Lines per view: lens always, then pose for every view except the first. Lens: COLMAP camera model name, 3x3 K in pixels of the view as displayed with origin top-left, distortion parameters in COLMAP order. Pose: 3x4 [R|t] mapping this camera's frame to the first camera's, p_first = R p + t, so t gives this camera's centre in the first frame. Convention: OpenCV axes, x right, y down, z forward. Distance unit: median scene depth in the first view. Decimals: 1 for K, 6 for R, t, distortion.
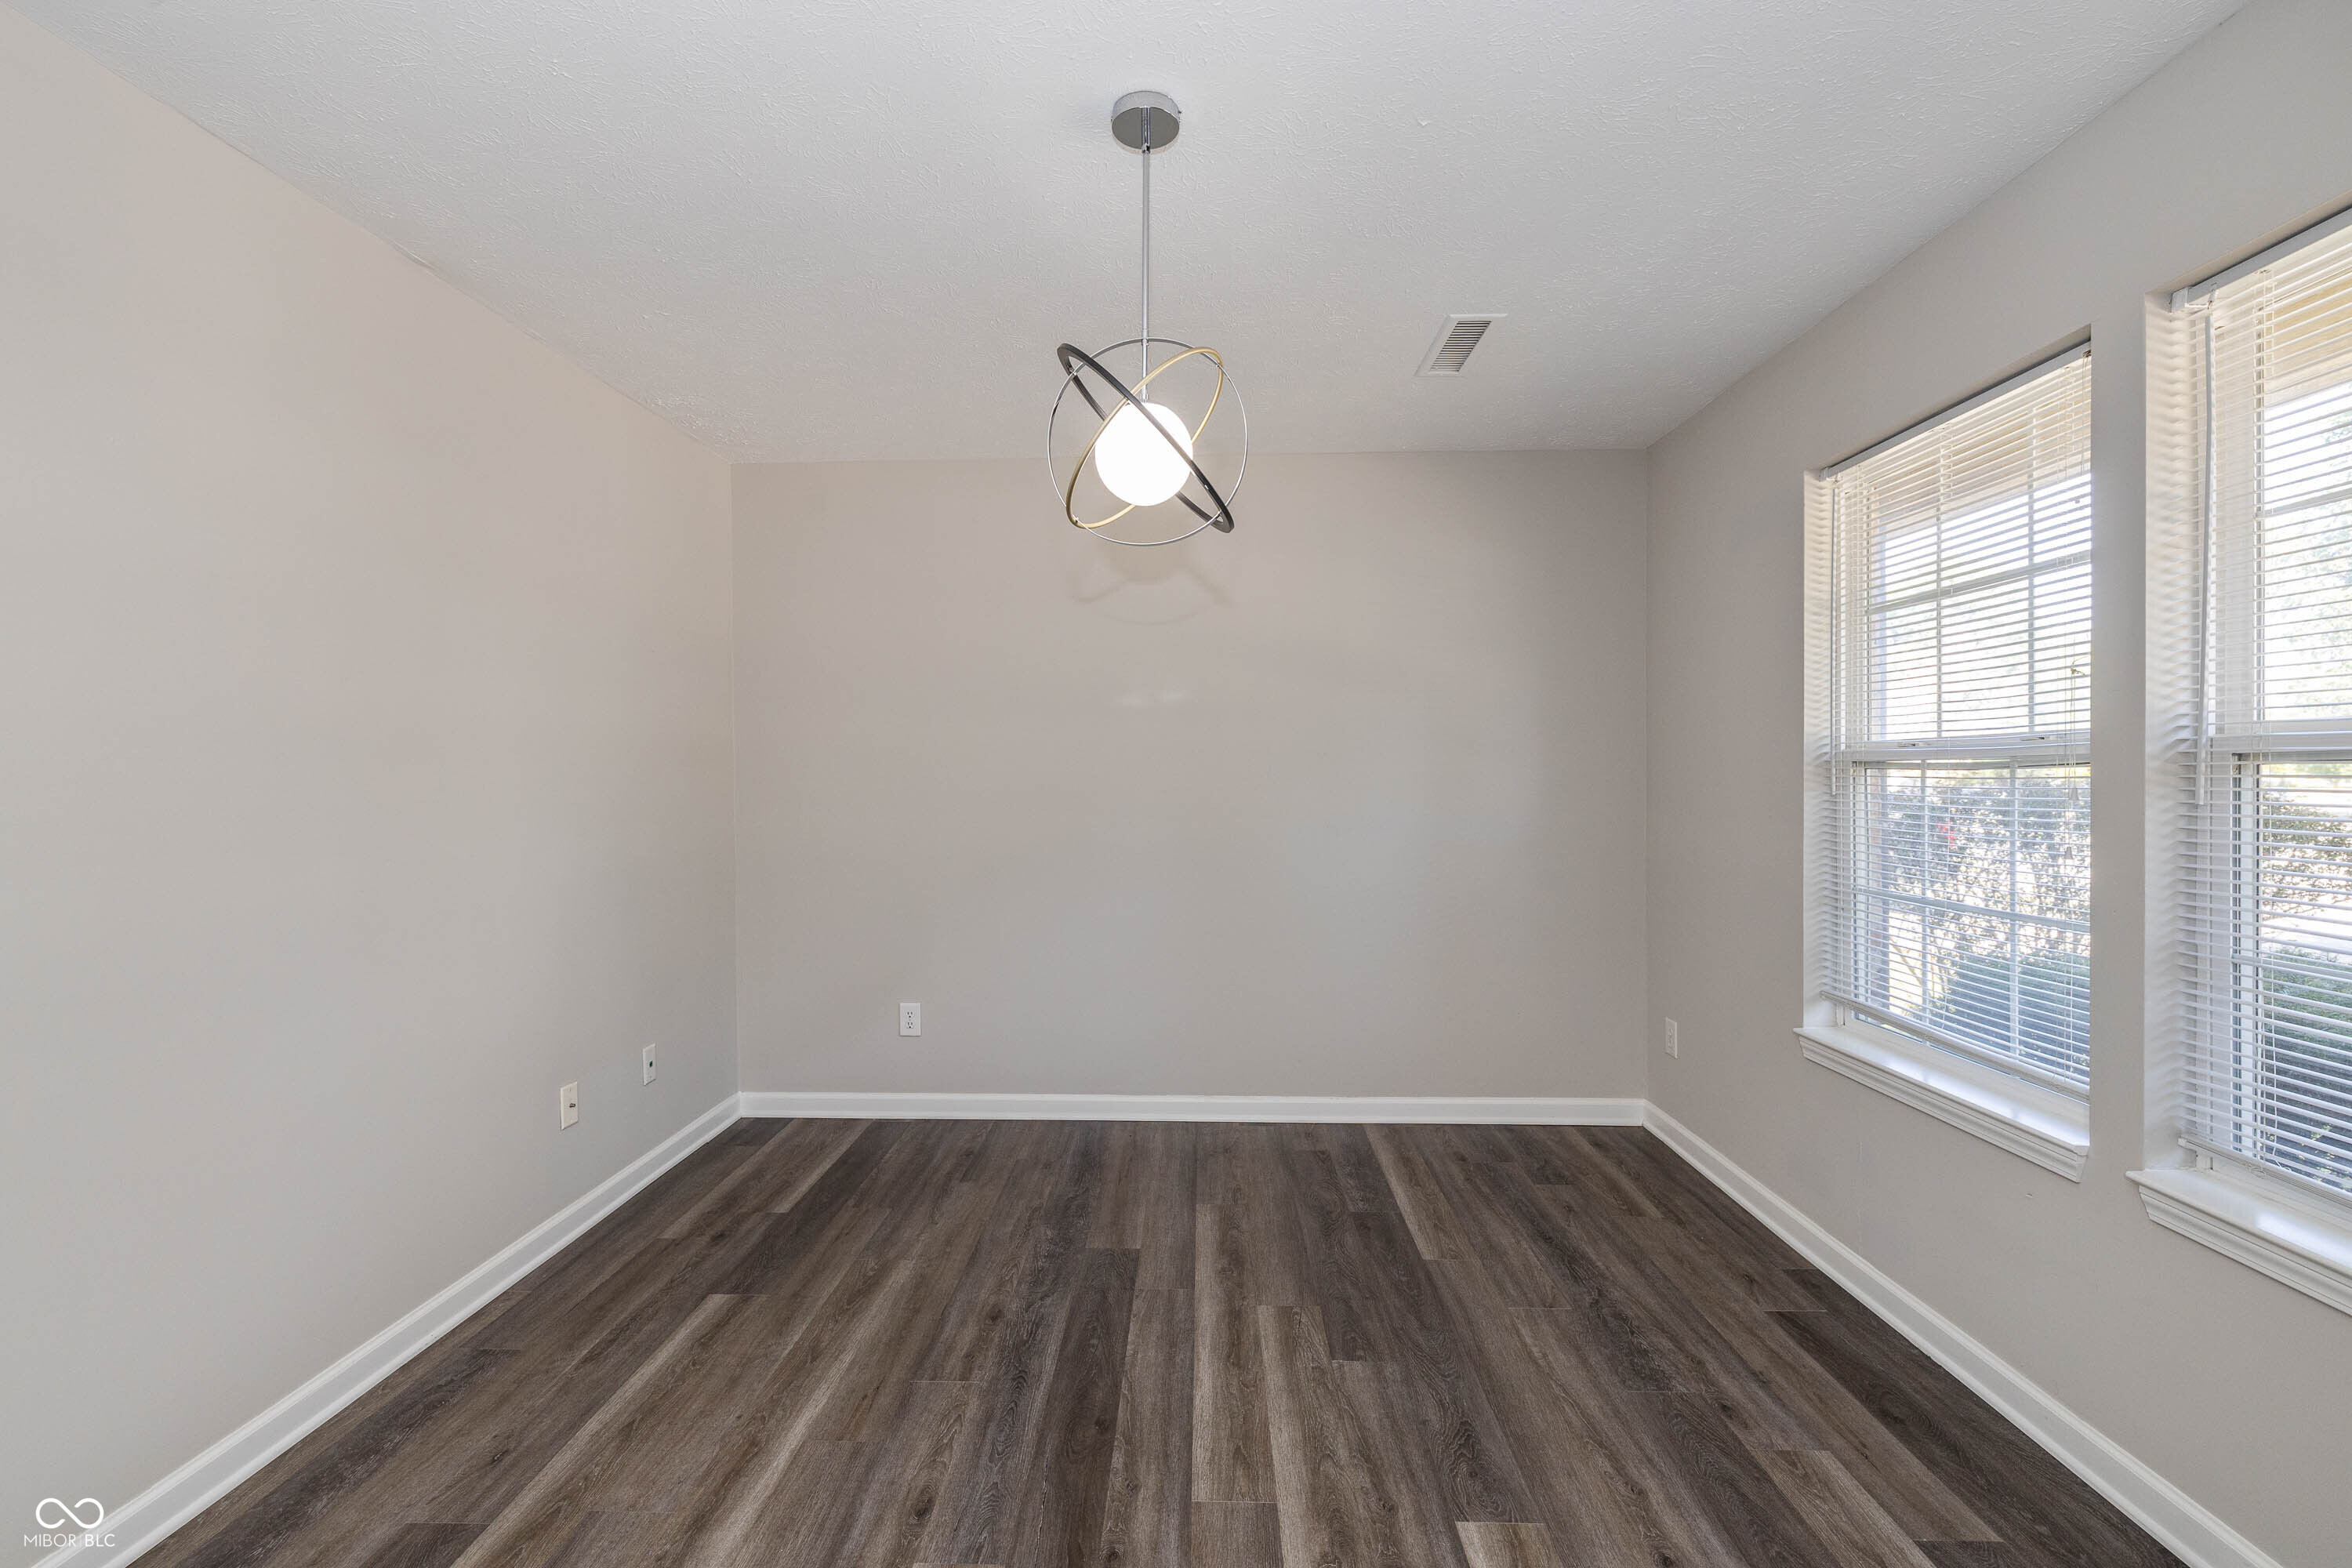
lens RADIAL K [[997.5, 0, 1171.1], [0, 997.5, 776.2], [0, 0, 1]] dist [-0.000387, 0.000641]
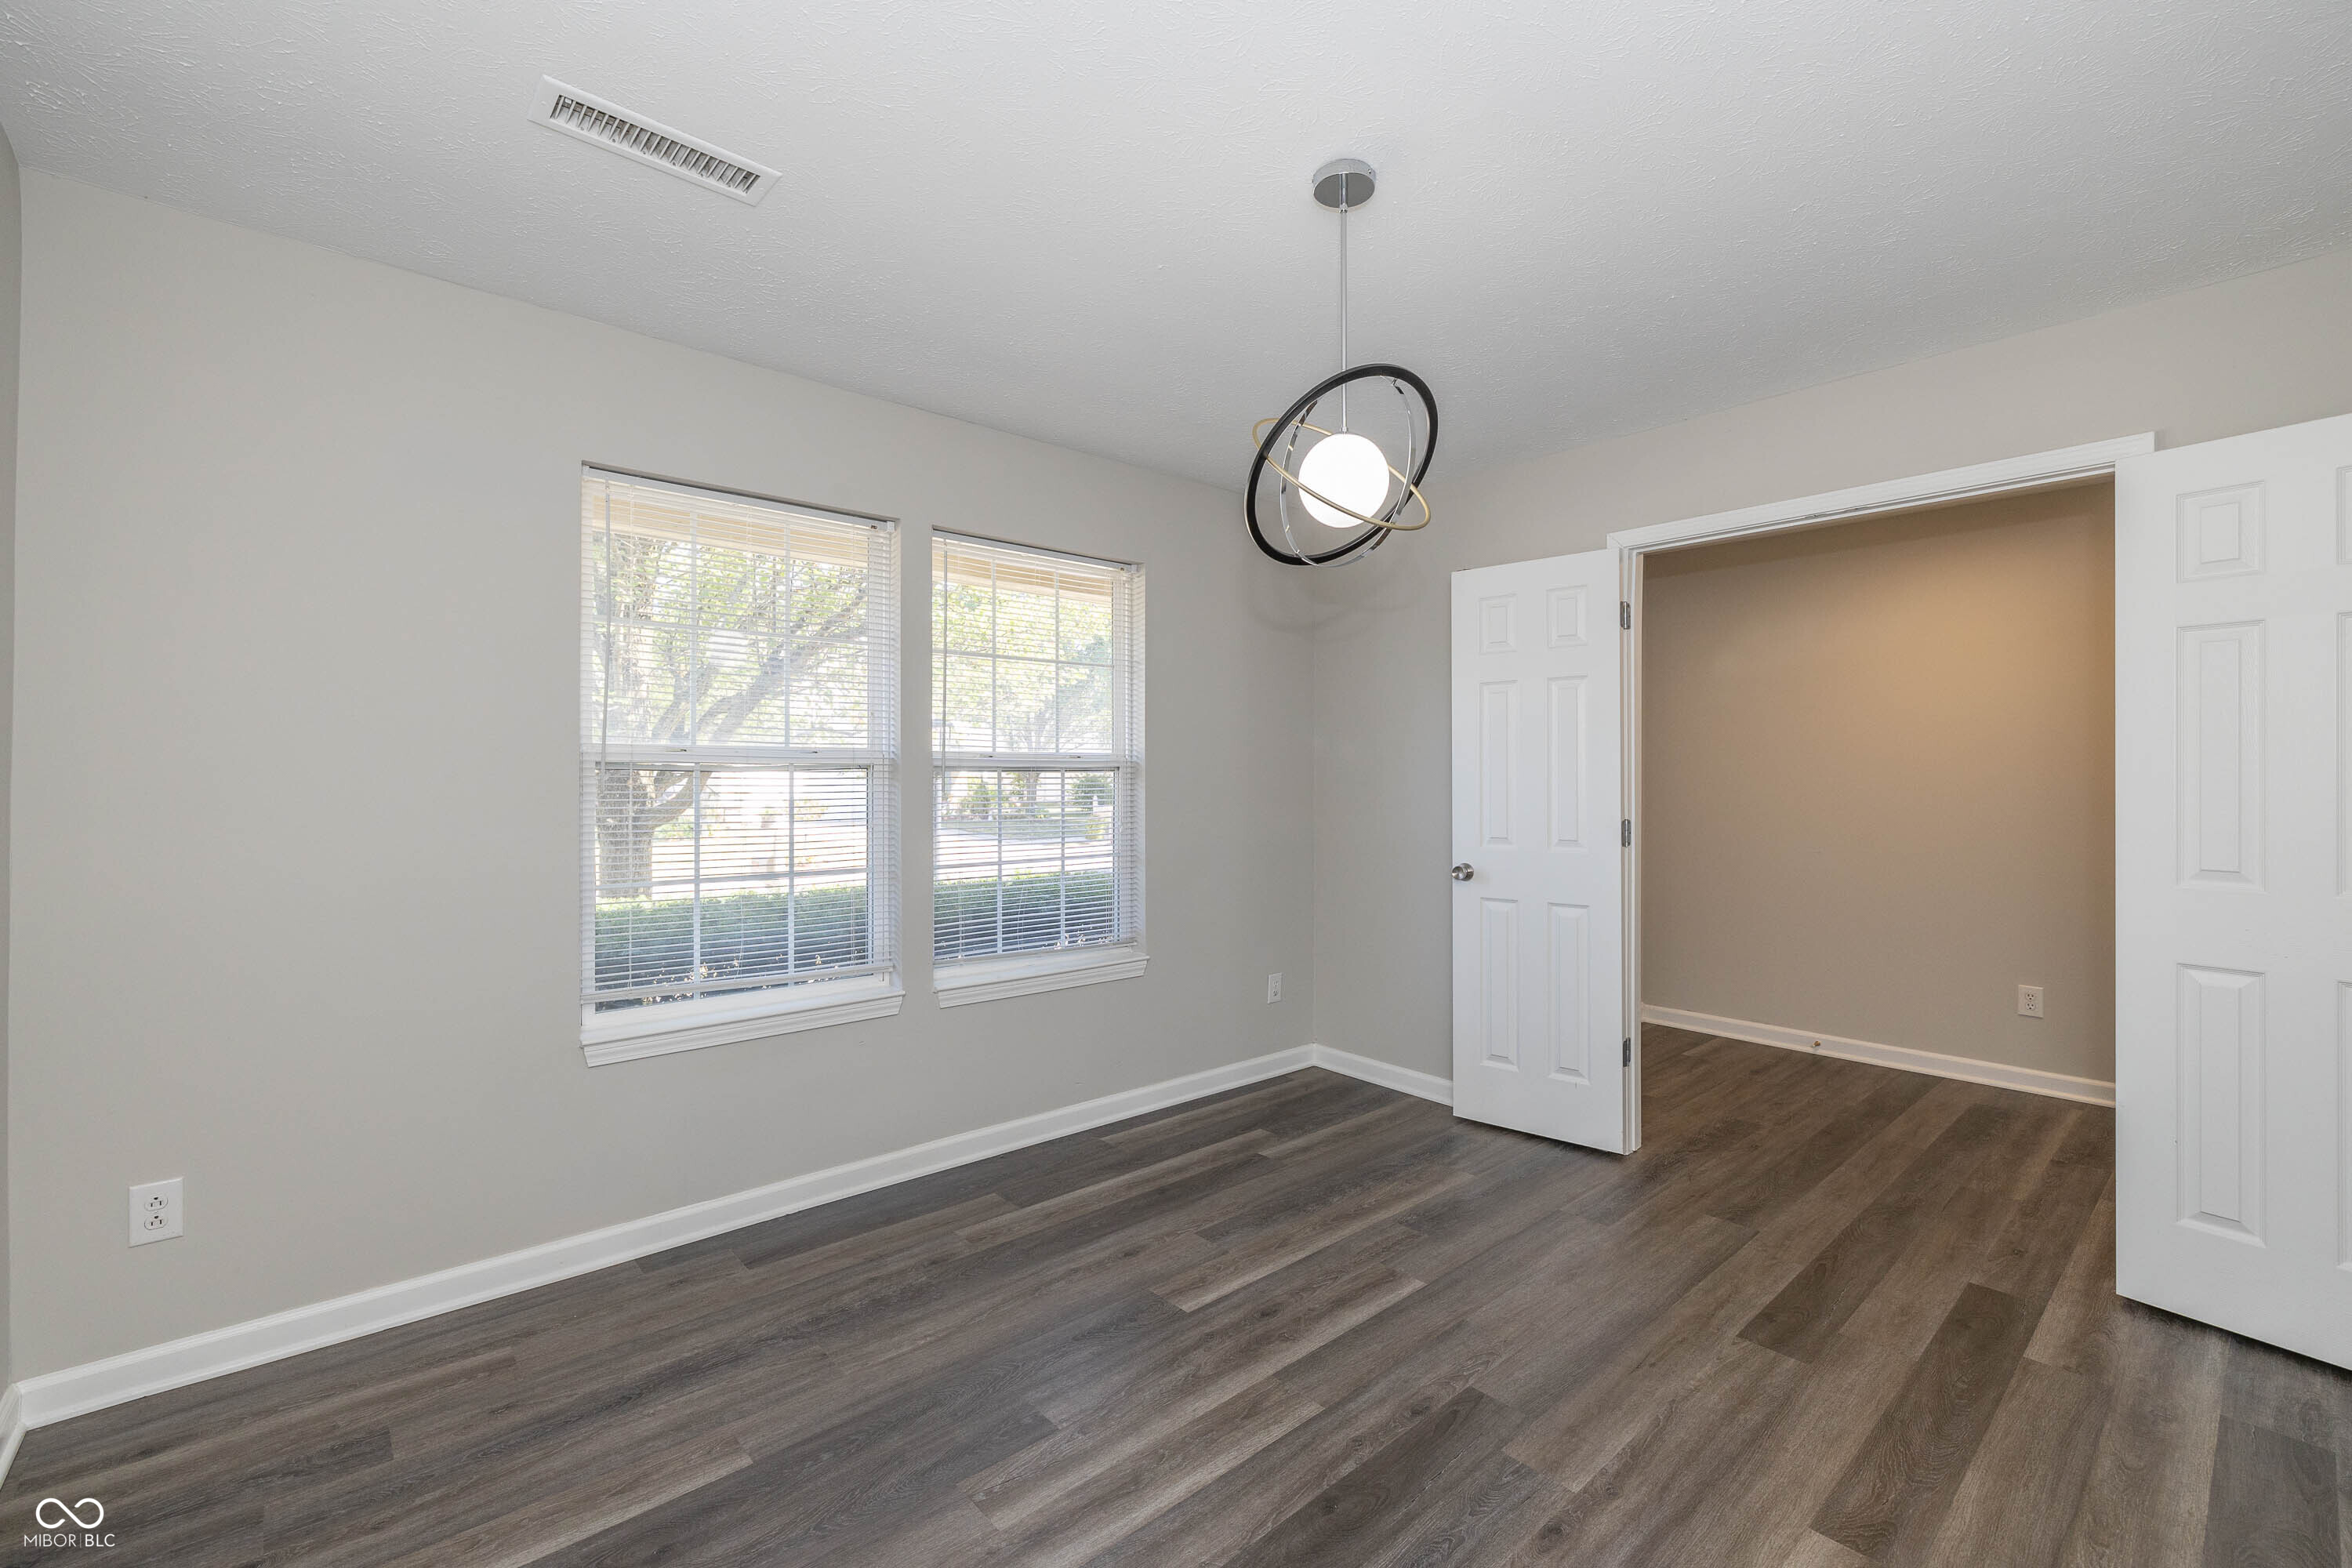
lens RADIAL K [[997.5, 0, 1178.5], [0, 997.5, 775.5], [0, 0, 1]] dist [-0.000387, 0.000641]
pose [[-0.685166, 0.004502, 0.728373, -0.613265], [-0.000445, 0.999978, -0.006600, 0.008470], [-0.728386, -0.004846, -0.685149, 1.673619]]
